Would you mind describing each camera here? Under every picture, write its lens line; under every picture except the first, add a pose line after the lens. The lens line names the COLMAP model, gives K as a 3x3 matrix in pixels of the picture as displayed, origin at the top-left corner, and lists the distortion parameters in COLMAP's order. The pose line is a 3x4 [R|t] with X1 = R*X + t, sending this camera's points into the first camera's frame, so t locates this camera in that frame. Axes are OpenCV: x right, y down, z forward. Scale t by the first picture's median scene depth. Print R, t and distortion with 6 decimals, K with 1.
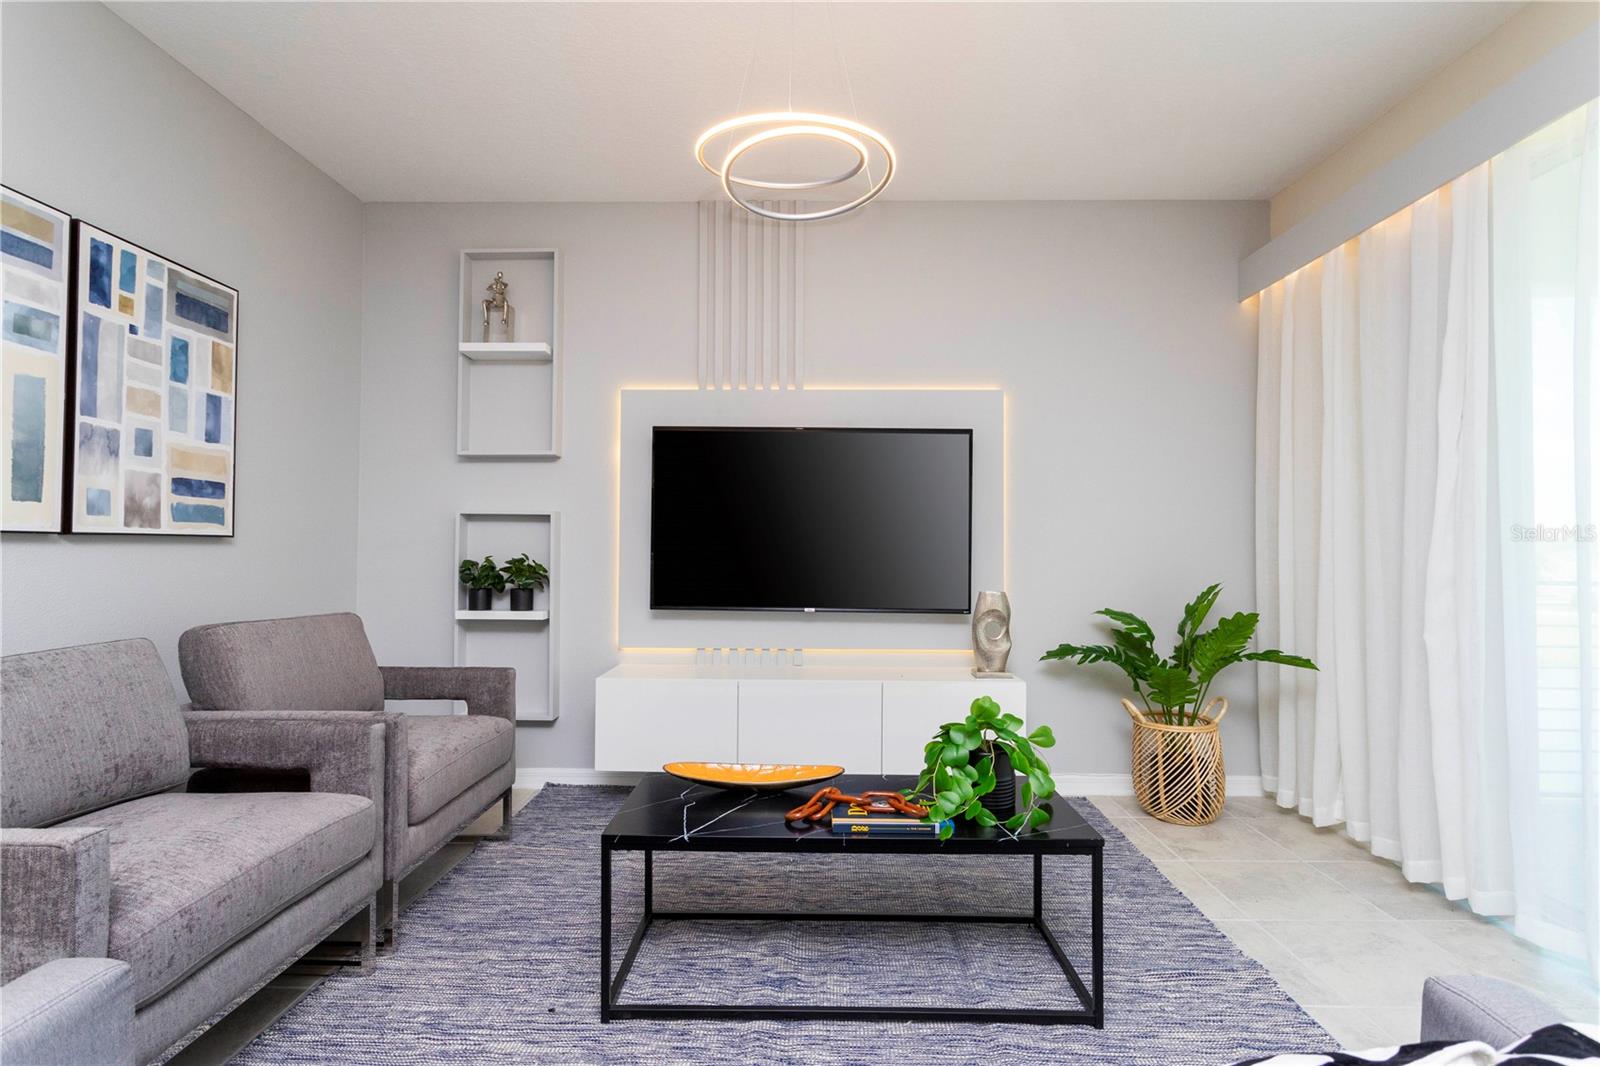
lens RADIAL K [[754.1, 0, 800.4], [0, 754.1, 535.4], [0, 0, 1]] dist [-0.001433, 0.000852]
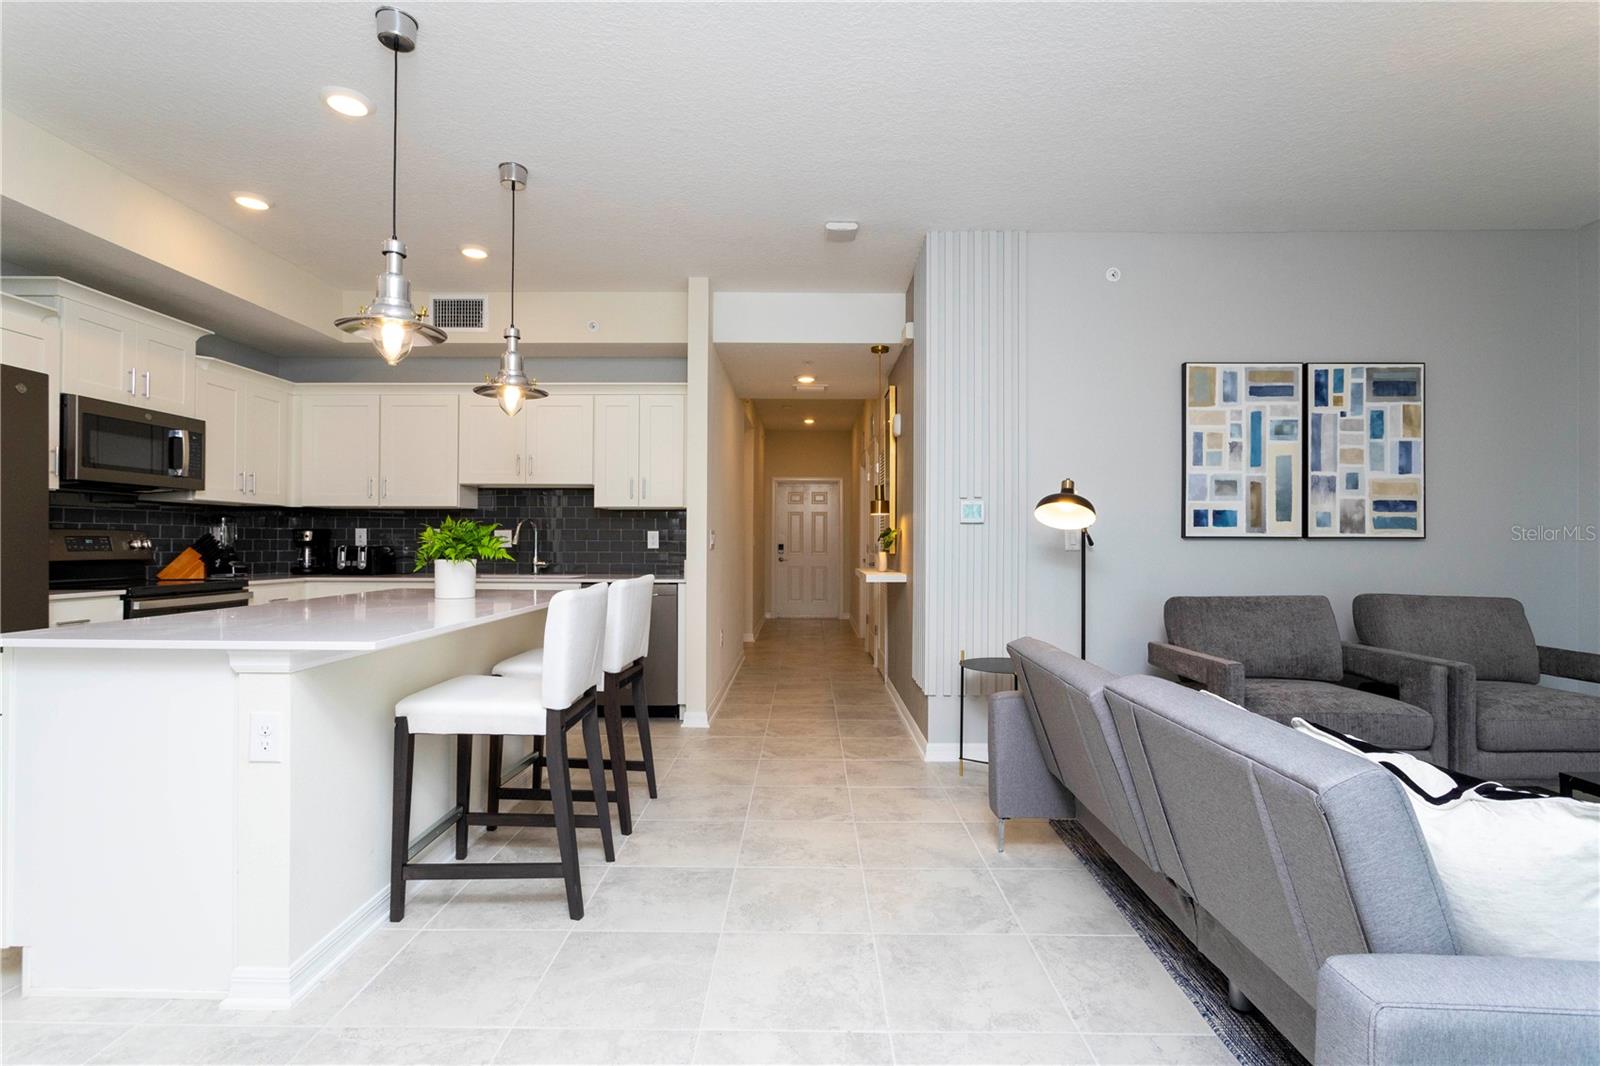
lens RADIAL K [[754.1, 0, 800.4], [0, 754.1, 535.4], [0, 0, 1]] dist [-0.001433, 0.000852]
pose [[0.009299, -0.013877, -0.999860, 0.690021], [0.014146, 0.999805, -0.013745, -0.000490], [0.999857, -0.014016, 0.009494, -0.193970]]
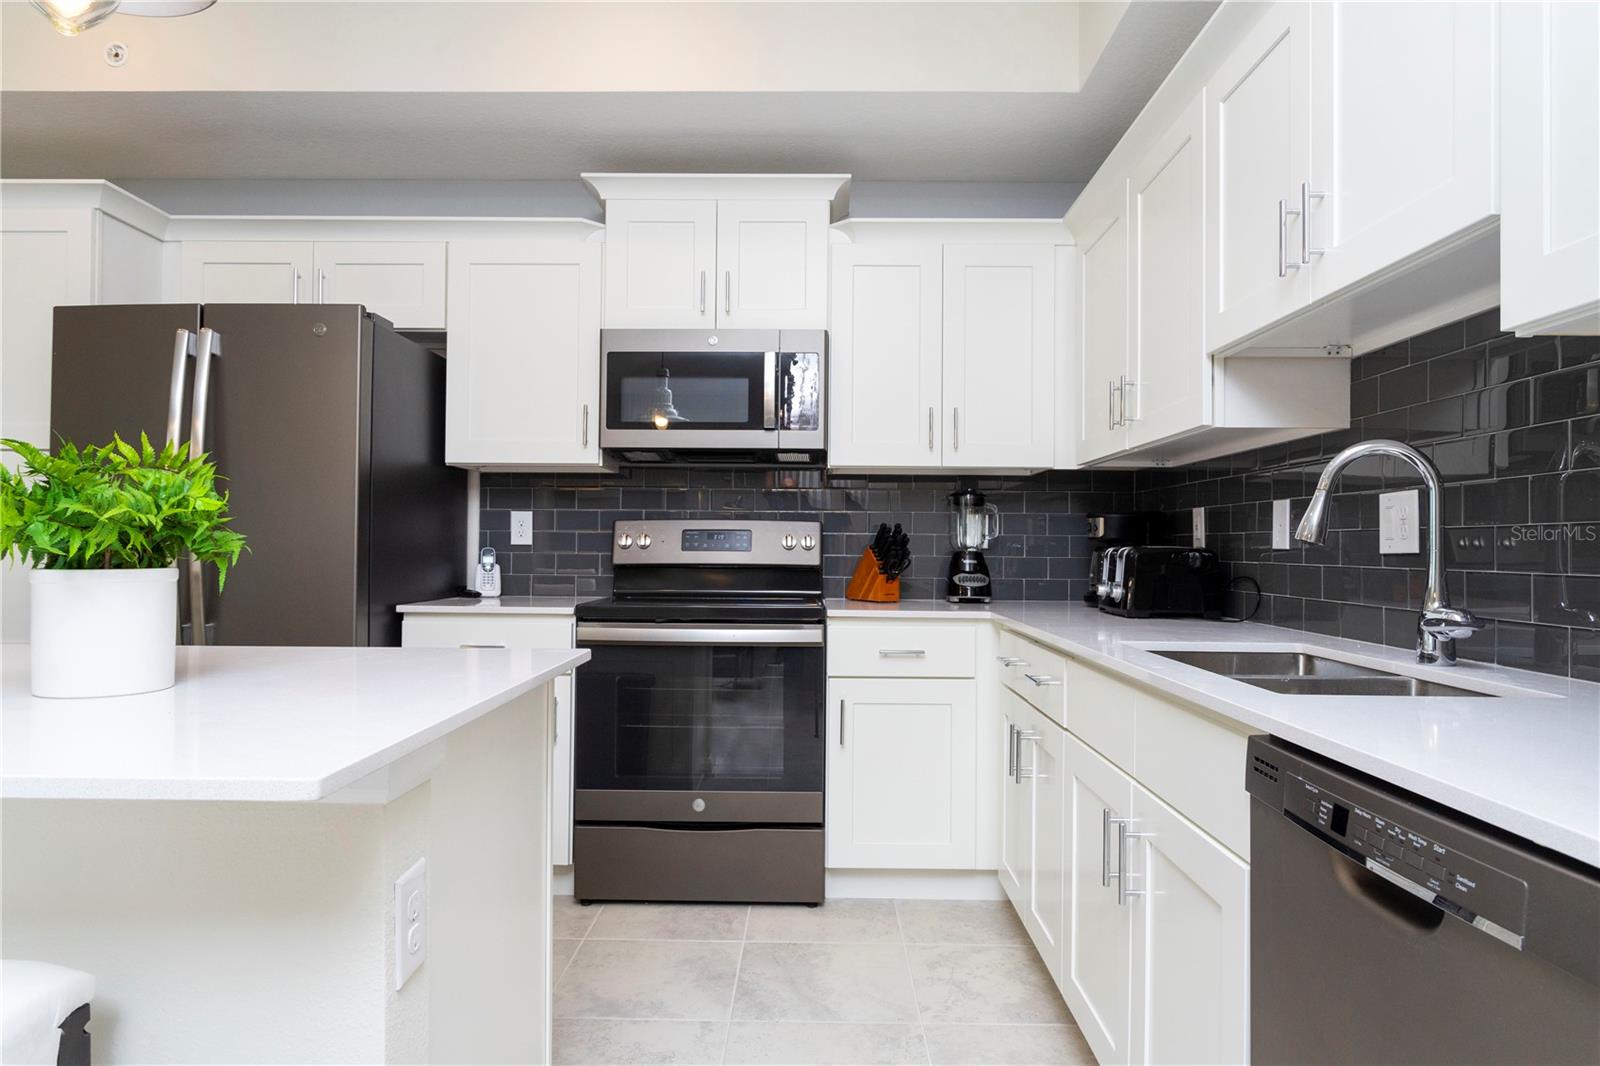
lens RADIAL K [[974.5, 0, 804.4], [0, 974.5, 535.7], [0, 0, 1]] dist [-0.004330, -0.001170]
pose [[-0.999920, -0.012029, -0.003872, -0.917055], [-0.011909, 0.999491, -0.029608, 0.007184], [0.004226, -0.029559, -0.999554, -0.243690]]
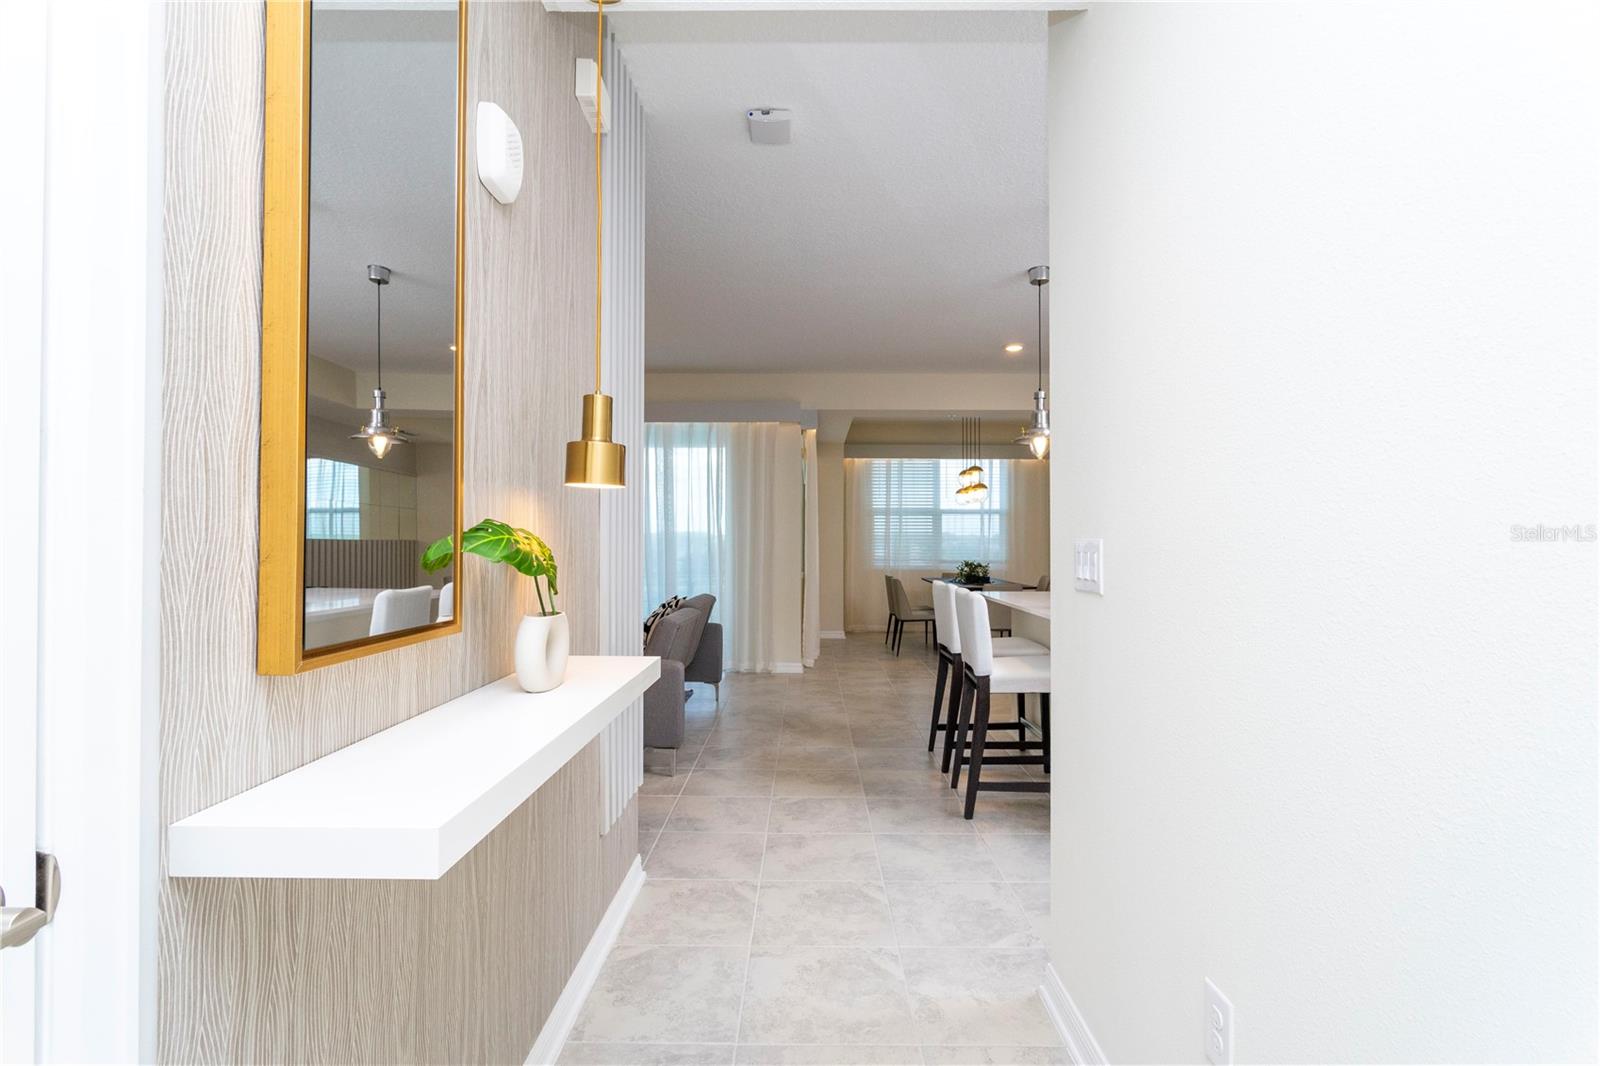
lens RADIAL K [[754.1, 0, 800.4], [0, 754.1, 535.4], [0, 0, 1]] dist [-0.001433, 0.000852]
pose [[-0.007473, 0.004033, 0.999964, -1.897116], [-0.020303, 0.999785, -0.004184, -0.042705], [-0.999766, -0.020333, -0.007389, -0.136398]]
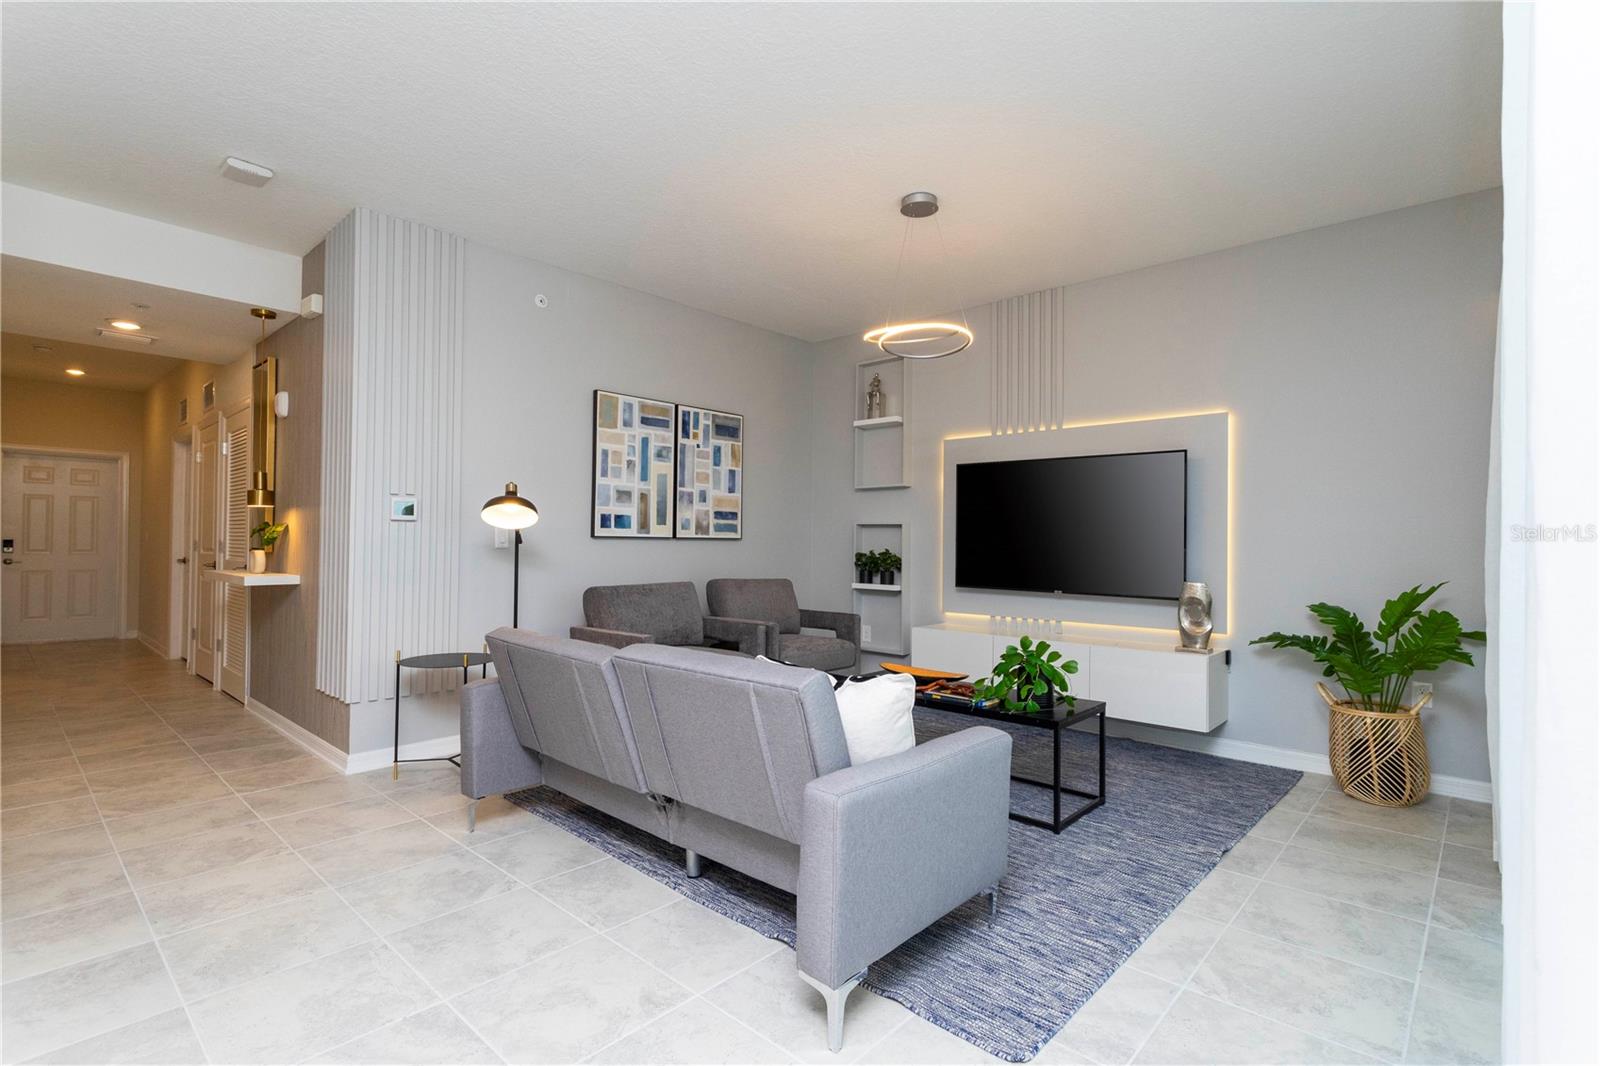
lens RADIAL K [[757.3, 0, 800.0], [0, 757.3, 530.8], [0, 0, 1]] dist [-0.001126, 0.001033]
pose [[0.748327, -0.008685, -0.663273, 0.747127], [0.005665, 0.999961, -0.006703, -0.005748], [0.663306, 0.001258, 0.748347, -0.431056]]
